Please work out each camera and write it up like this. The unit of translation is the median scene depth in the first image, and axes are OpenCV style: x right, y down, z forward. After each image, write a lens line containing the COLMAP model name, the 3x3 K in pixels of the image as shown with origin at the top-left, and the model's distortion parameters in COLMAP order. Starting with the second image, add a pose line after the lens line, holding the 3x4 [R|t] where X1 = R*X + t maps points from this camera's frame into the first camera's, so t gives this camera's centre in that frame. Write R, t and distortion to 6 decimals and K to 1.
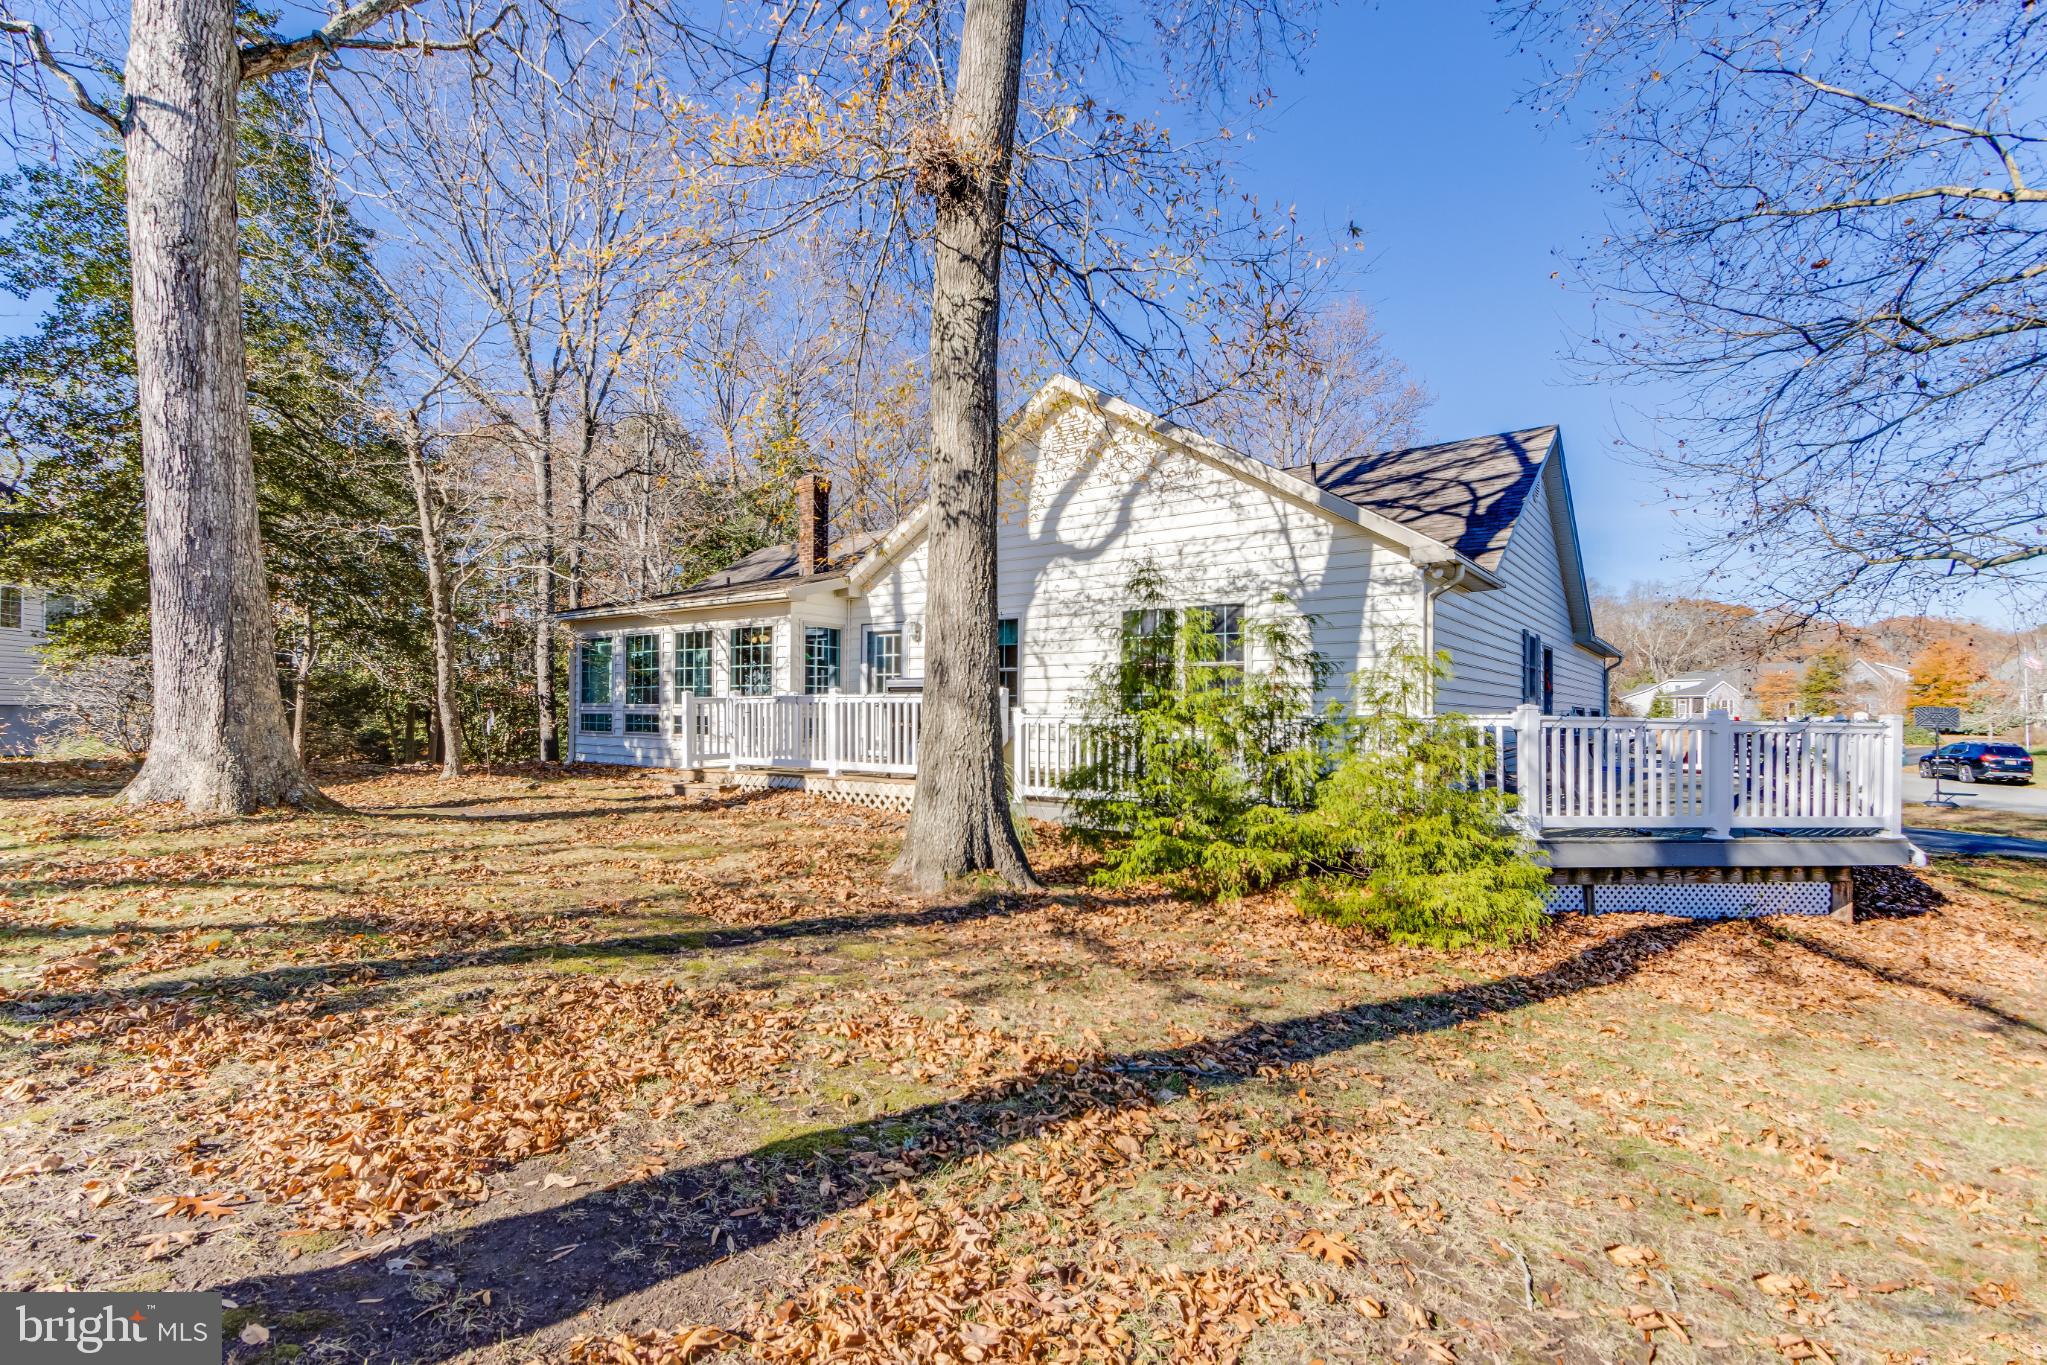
lens RADIAL K [[1008.7, 0, 1018.3], [0, 1008.7, 691.7], [0, 0, 1]] dist [0.000695, 0.000260]
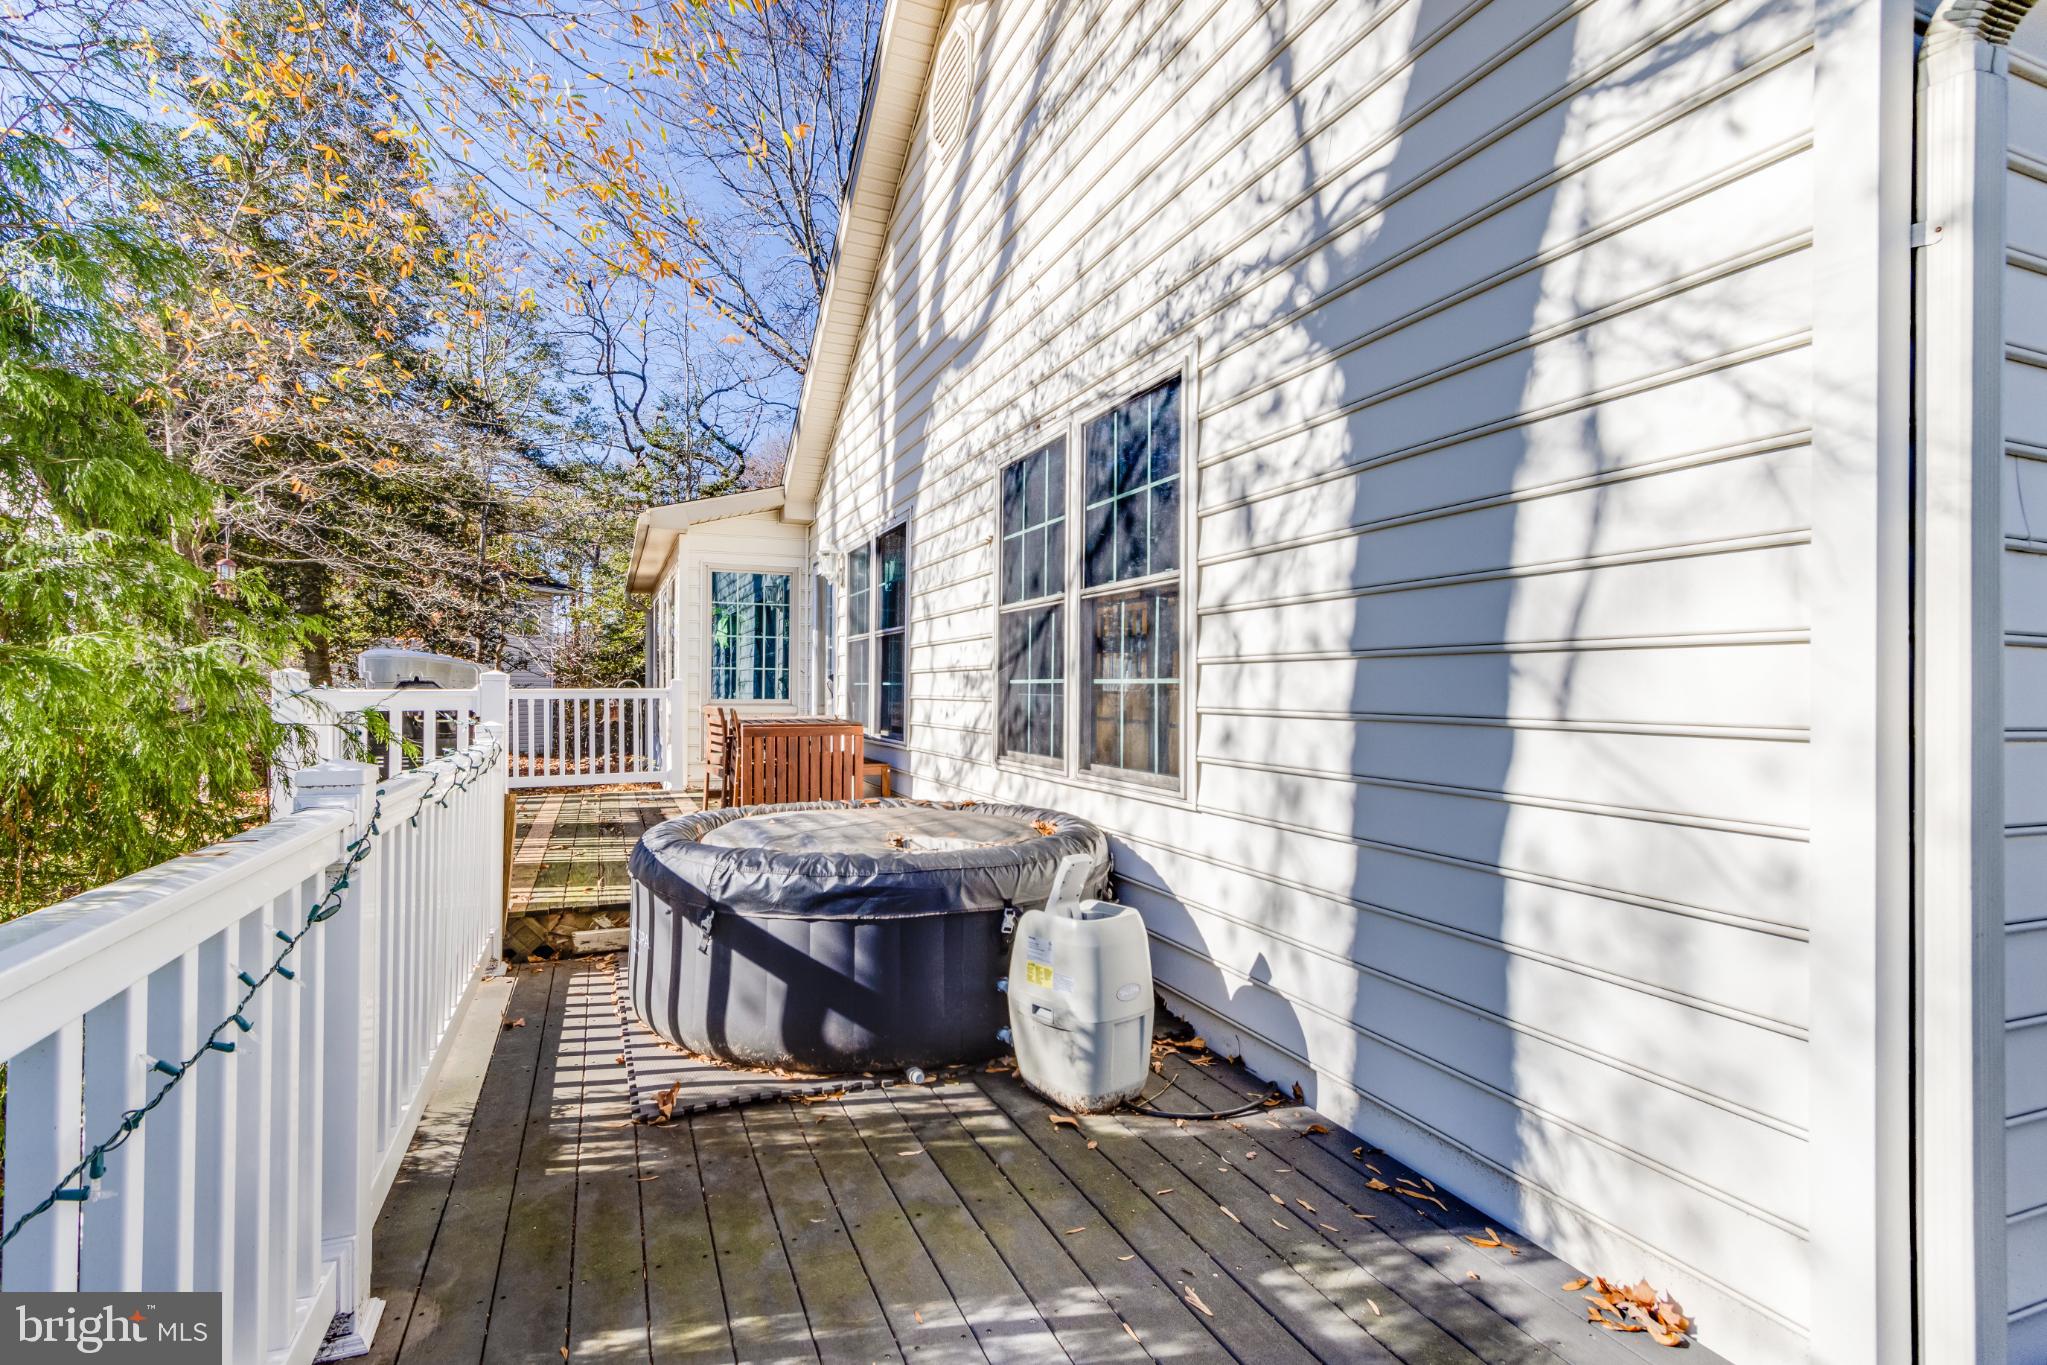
lens RADIAL K [[1008.7, 0, 1013.9], [0, 1008.7, 674.7], [0, 0, 1]] dist [0.000695, 0.000260]
pose [[0.864917, 0.000994, -0.501914, 0.304485], [-0.005163, 0.999963, -0.006917, 0.001554], [0.501888, 0.008574, 0.864890, 0.676196]]
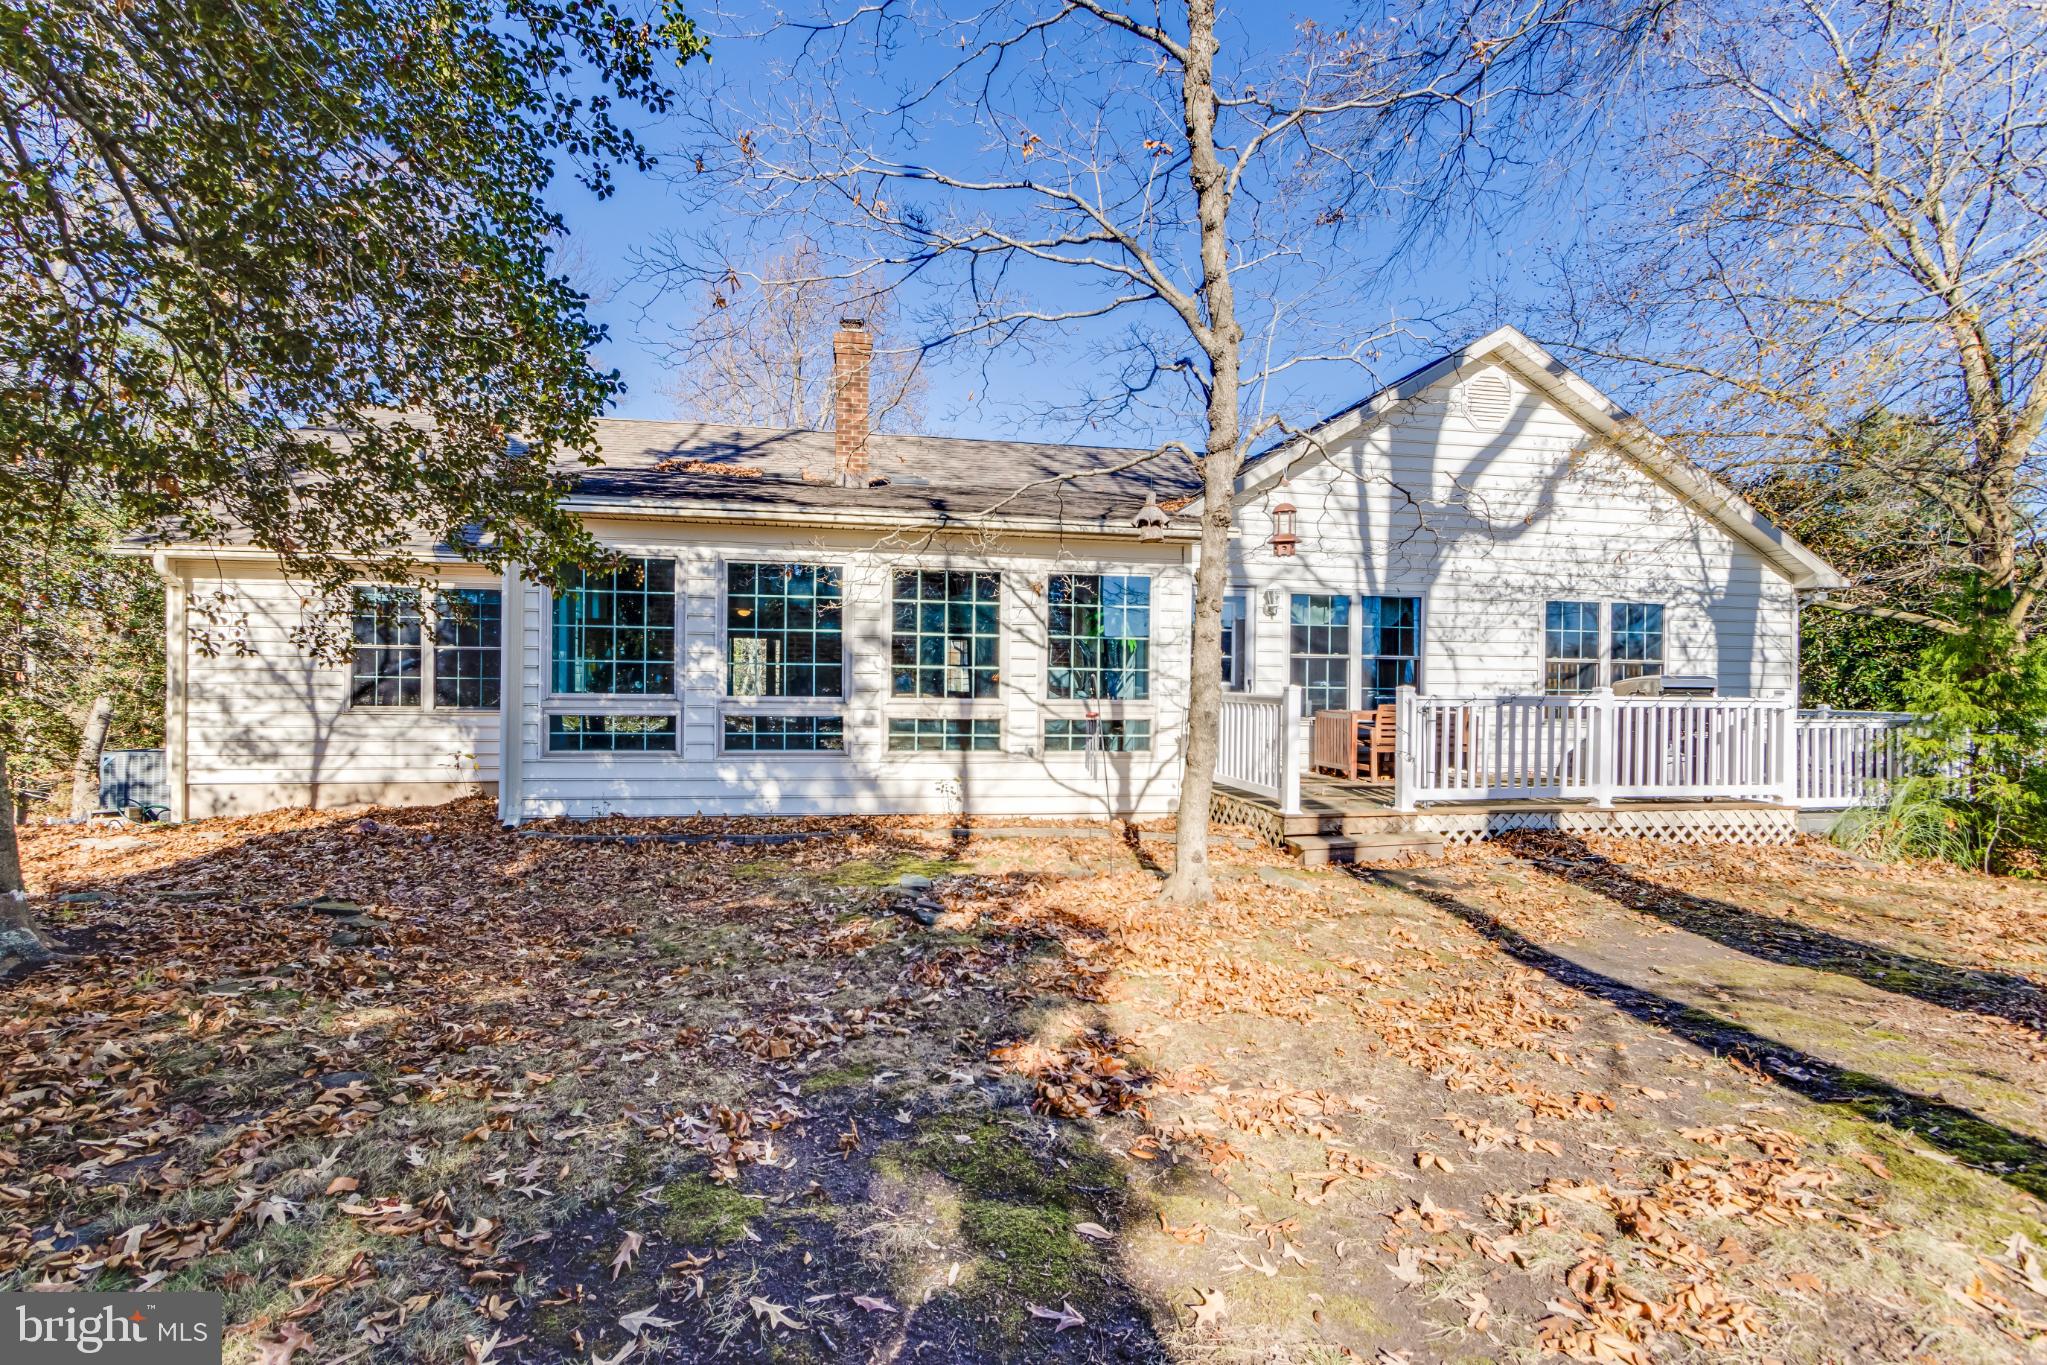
lens RADIAL K [[1008.7, 0, 1022.0], [0, 1008.7, 674.8], [0, 0, 1]] dist [0.000695, 0.000260]
pose [[0.648996, 0.008665, 0.760742, -0.931750], [-0.023292, 0.999693, 0.008484, -0.008456], [-0.760435, -0.023226, 0.648999, 0.768604]]
